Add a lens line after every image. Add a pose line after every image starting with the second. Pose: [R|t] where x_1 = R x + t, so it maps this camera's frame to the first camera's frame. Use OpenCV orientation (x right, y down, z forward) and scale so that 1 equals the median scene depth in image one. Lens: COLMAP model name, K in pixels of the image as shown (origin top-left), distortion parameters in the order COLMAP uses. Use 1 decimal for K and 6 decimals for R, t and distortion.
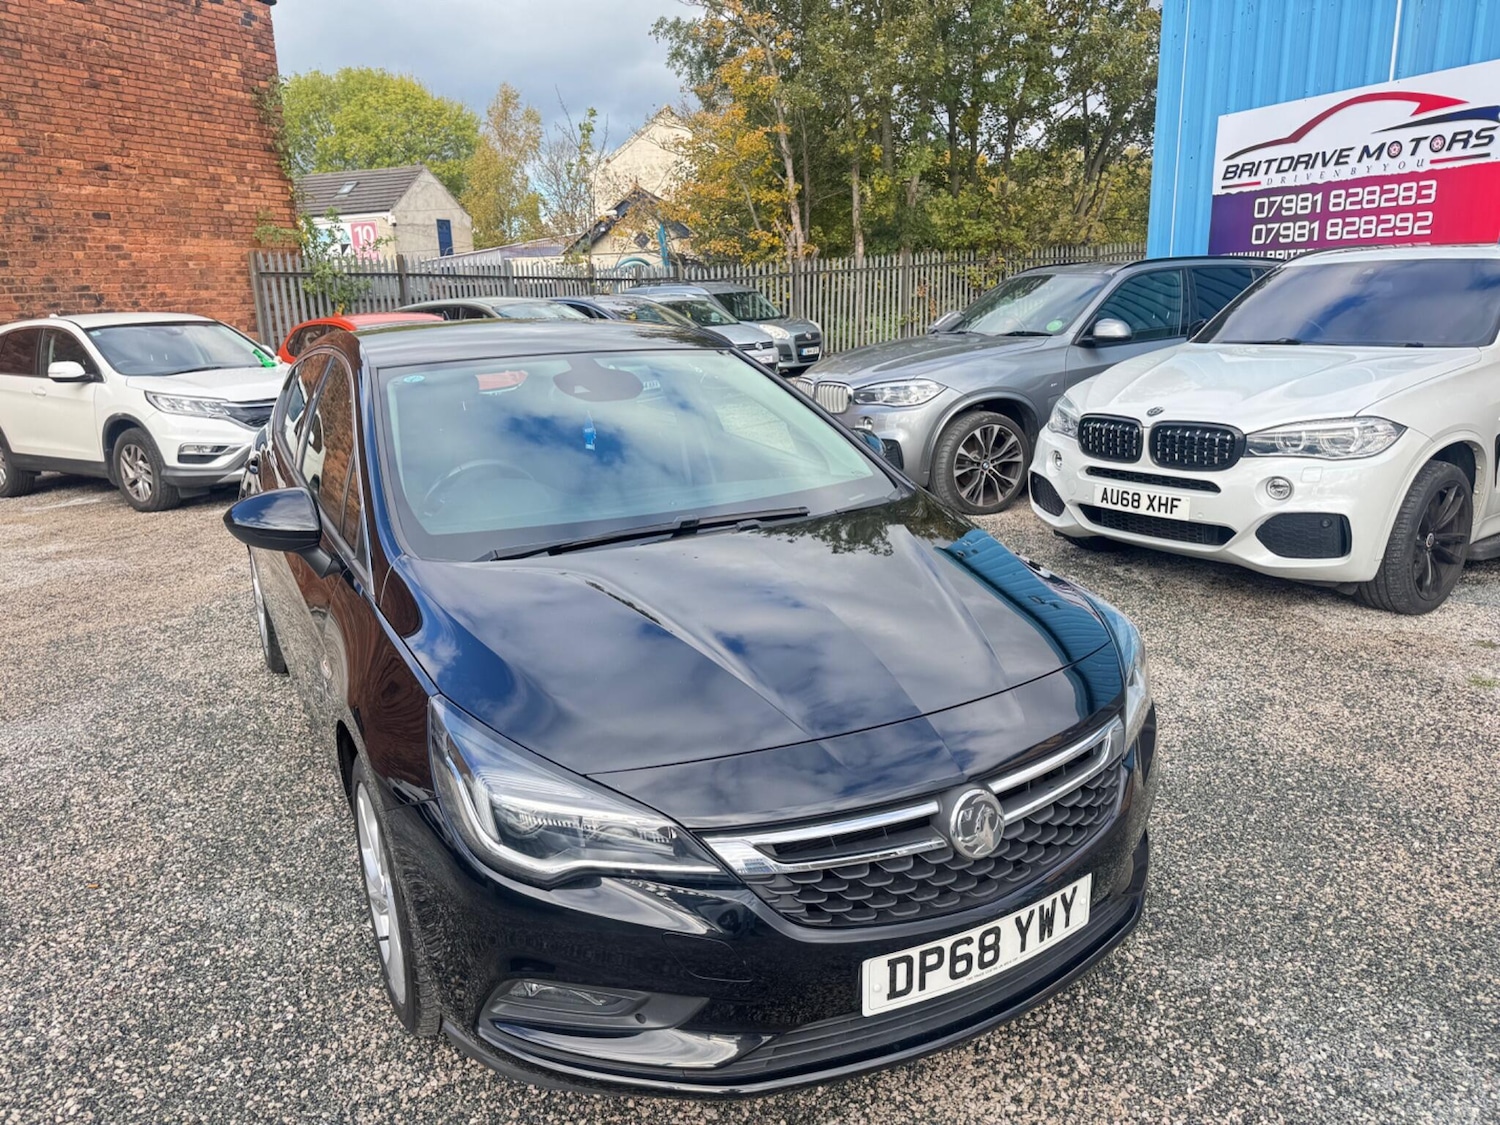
lens RADIAL K [[1059.6, 0, 740.5], [0, 1059.6, 564.9], [0, 0, 1]] dist [0.020768, -0.026435]
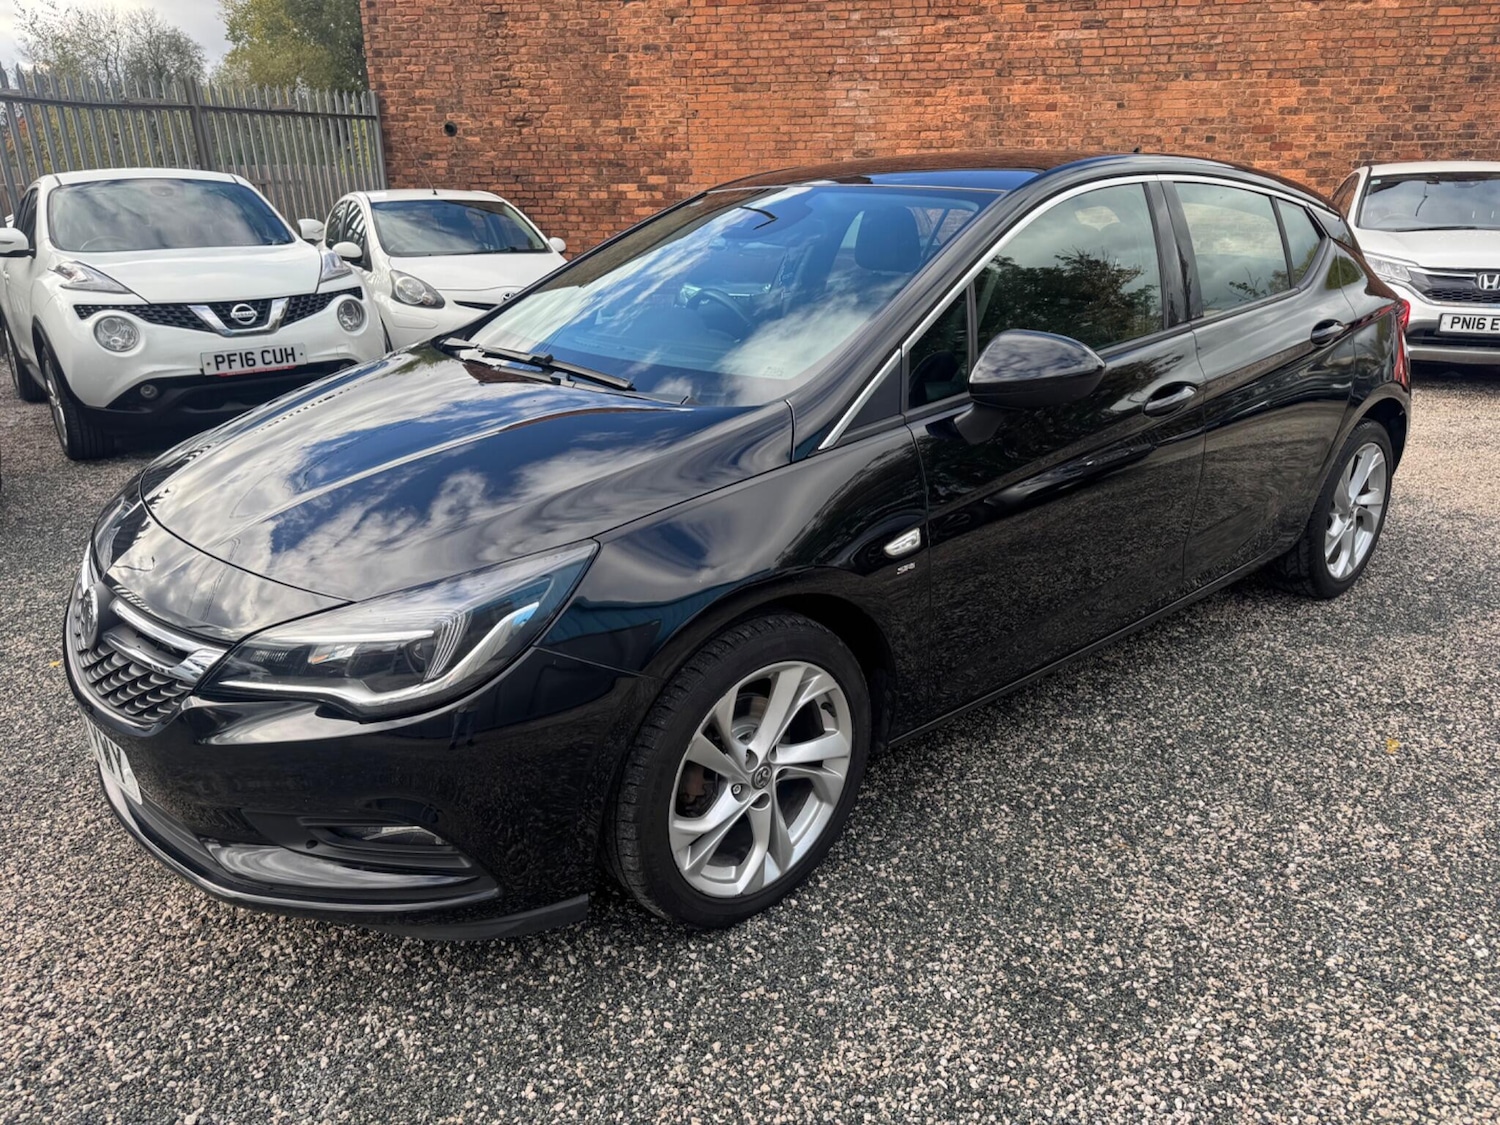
lens RADIAL K [[1050.8, 0, 746.1], [0, 1050.8, 558.8], [0, 0, 1]] dist [0.017136, -0.021383]
pose [[0.202621, 0.355747, -0.912354, 0.260334], [-0.241758, 0.921013, 0.305432, -0.059417], [0.948946, 0.158682, 0.272621, 0.263903]]
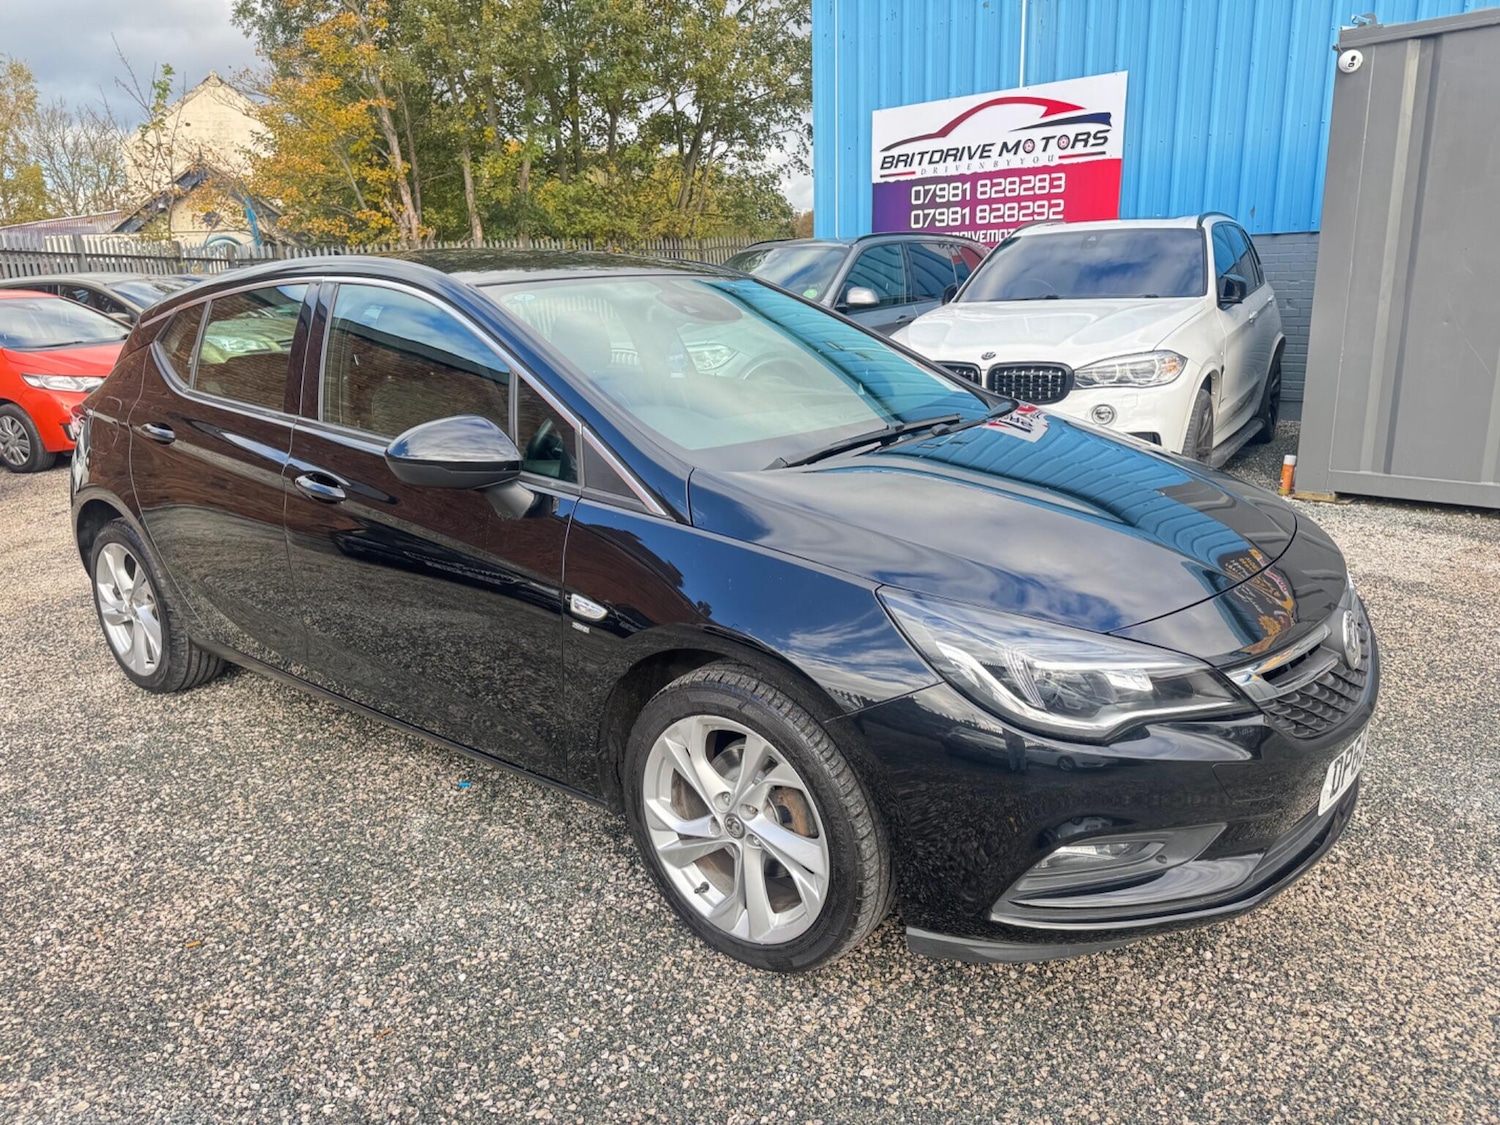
lens RADIAL K [[1057.5, 0, 753.9], [0, 1057.5, 564.9], [0, 0, 1]] dist [0.024911, -0.030727]
pose [[0.917711, -0.098572, 0.384825, -0.160182], [0.097176, 0.994998, 0.023126, 0.014586], [-0.385180, 0.016173, 0.922700, 0.036270]]
